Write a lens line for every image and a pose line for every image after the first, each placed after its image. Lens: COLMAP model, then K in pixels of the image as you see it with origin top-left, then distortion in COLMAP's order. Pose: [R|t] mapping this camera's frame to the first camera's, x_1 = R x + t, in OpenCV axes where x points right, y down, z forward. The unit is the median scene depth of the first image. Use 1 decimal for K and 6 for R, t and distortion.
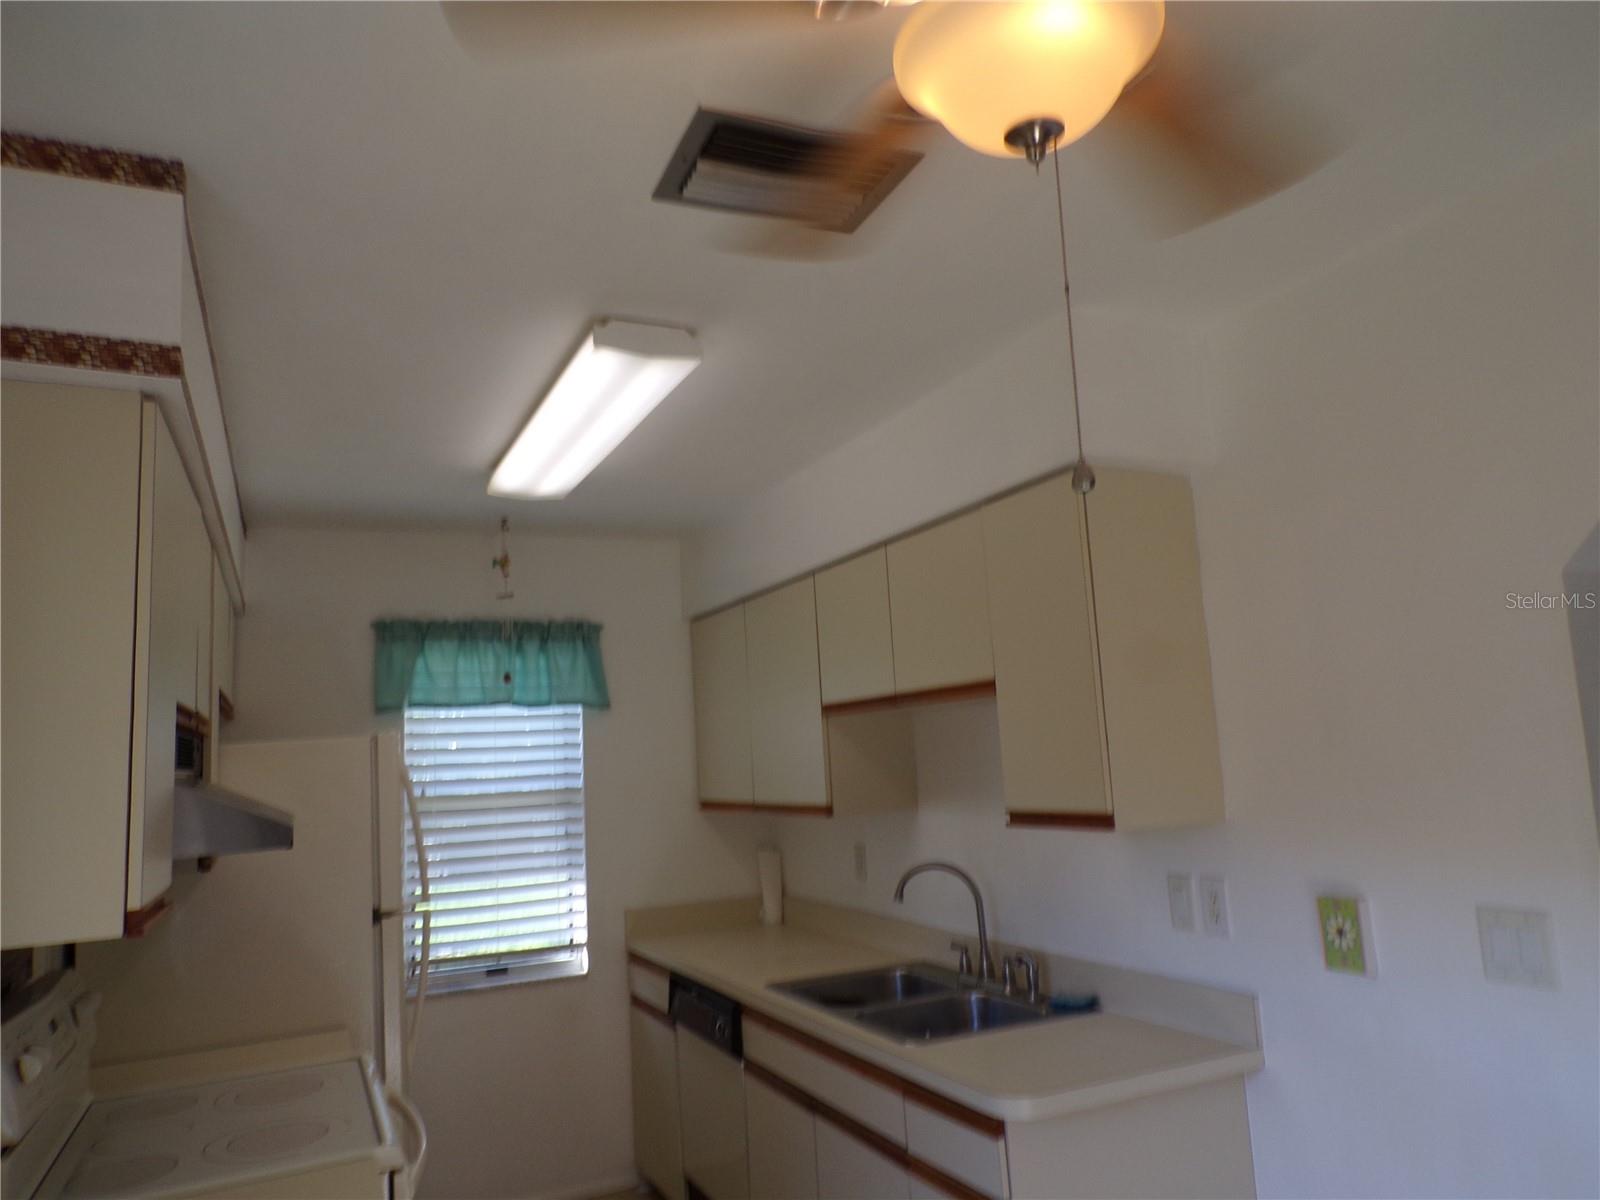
lens RADIAL K [[1081.9, 0, 801.5], [0, 1081.9, 590.8], [0, 0, 1]] dist [-0.004111, 0.022733]
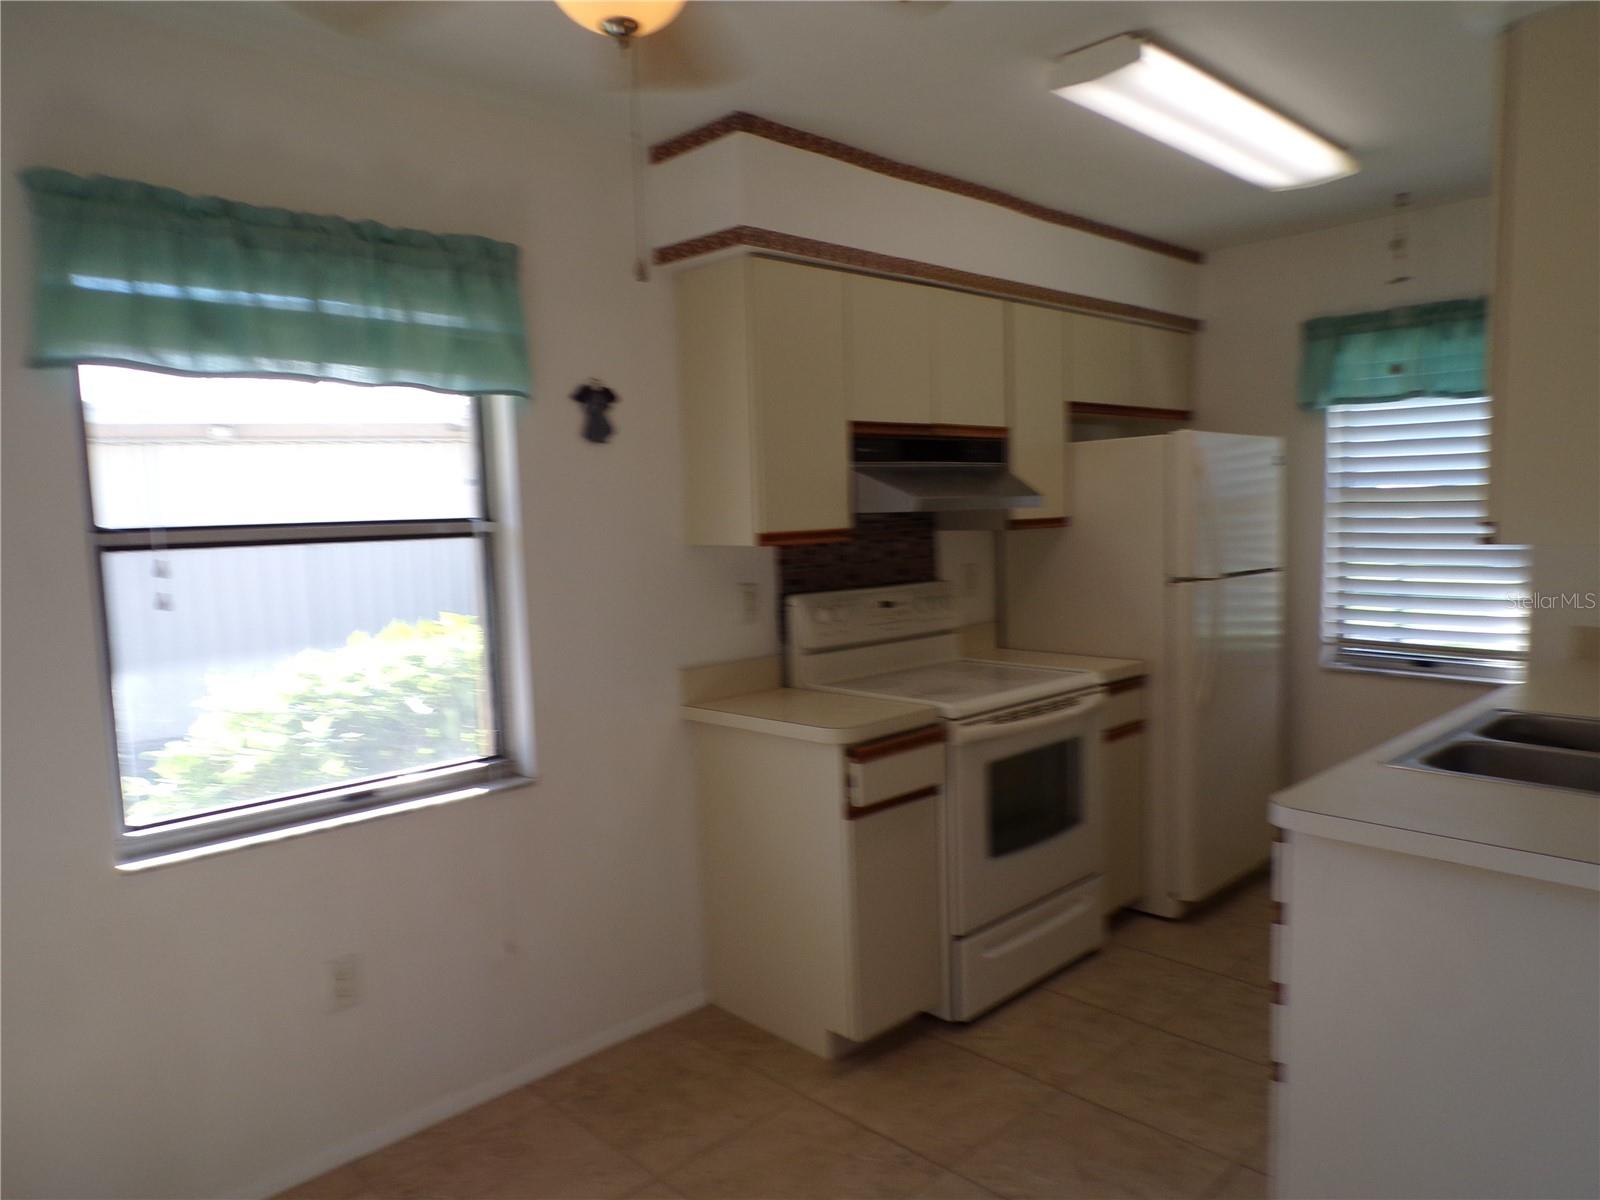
lens RADIAL K [[1081.9, 0, 805.3], [0, 1081.9, 597.9], [0, 0, 1]] dist [-0.004111, 0.022733]
pose [[0.319431, 0.128985, -0.938790, 0.475137], [0.148563, 0.971625, 0.184046, 0.022066], [0.935892, -0.198260, 0.291205, 0.182977]]
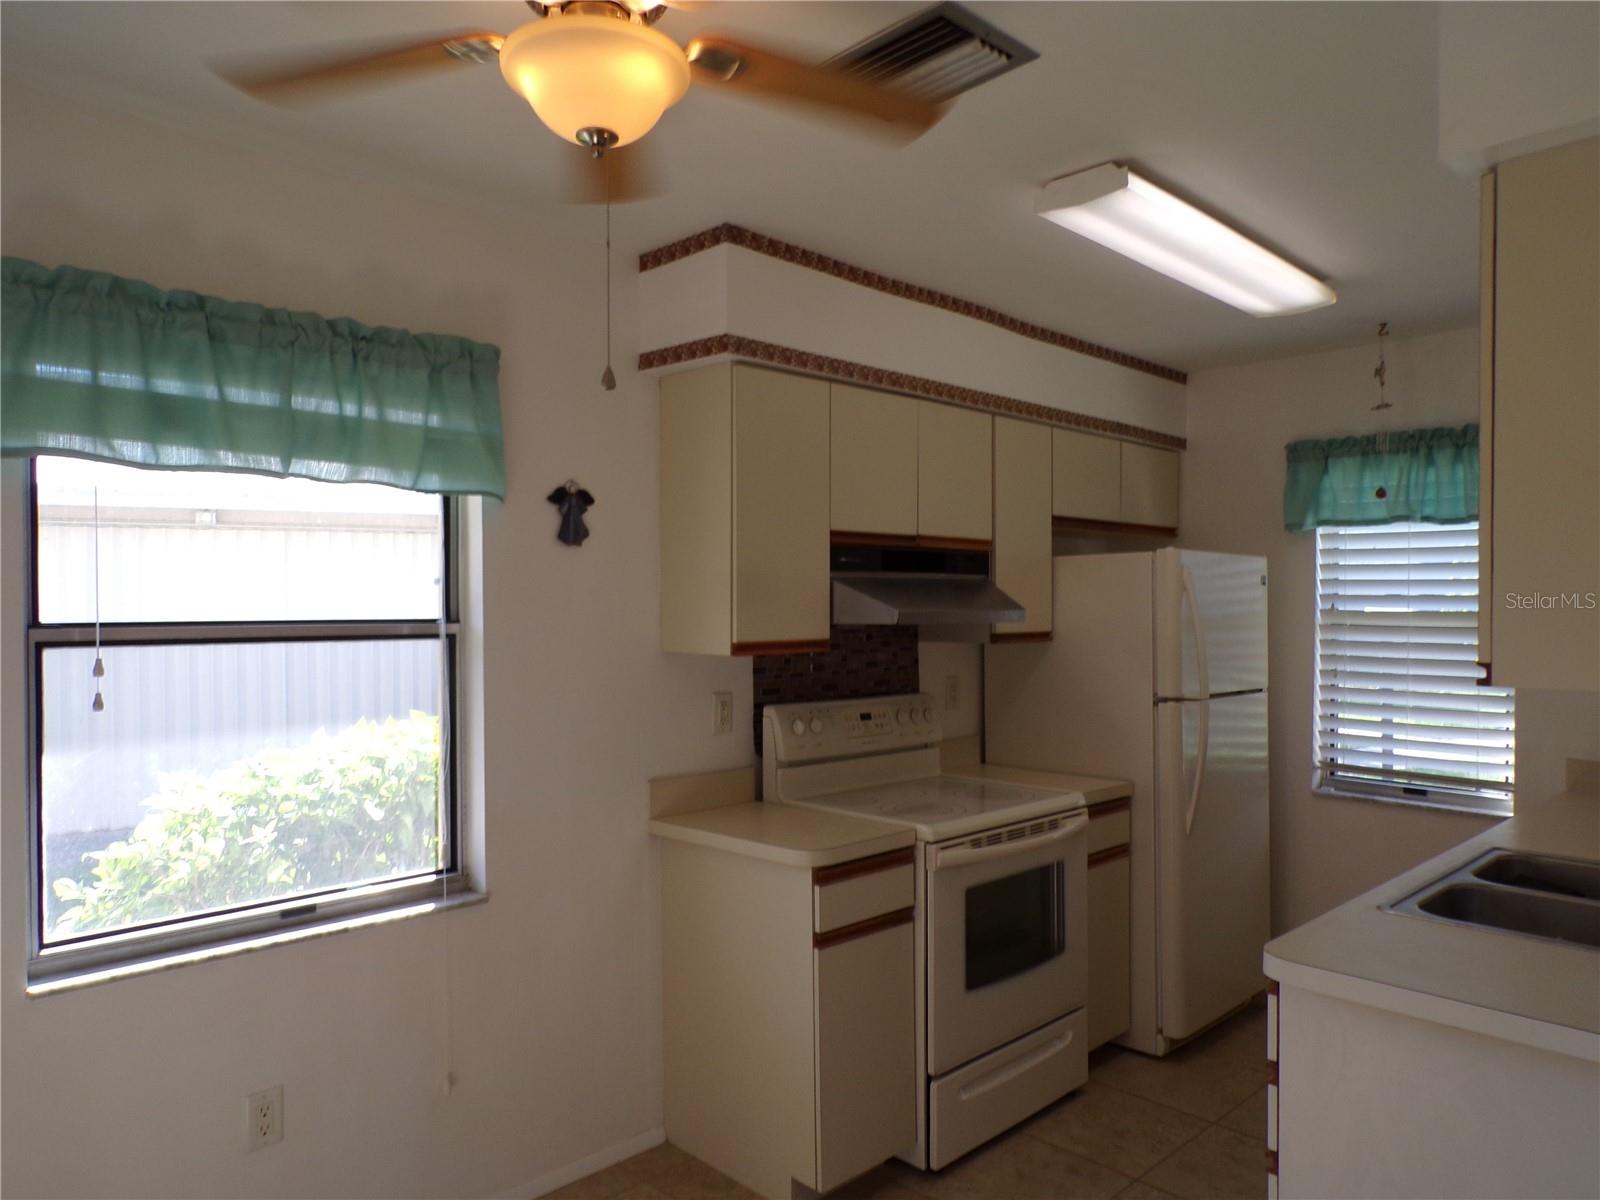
lens RADIAL K [[1081.9, 0, 803.5], [0, 1081.9, 608.2], [0, 0, 1]] dist [-0.004111, 0.022733]
pose [[0.325181, 0.057539, -0.943900, 0.459564], [0.121127, 0.987391, 0.101920, 0.020580], [0.937862, -0.147474, 0.314111, 0.197351]]
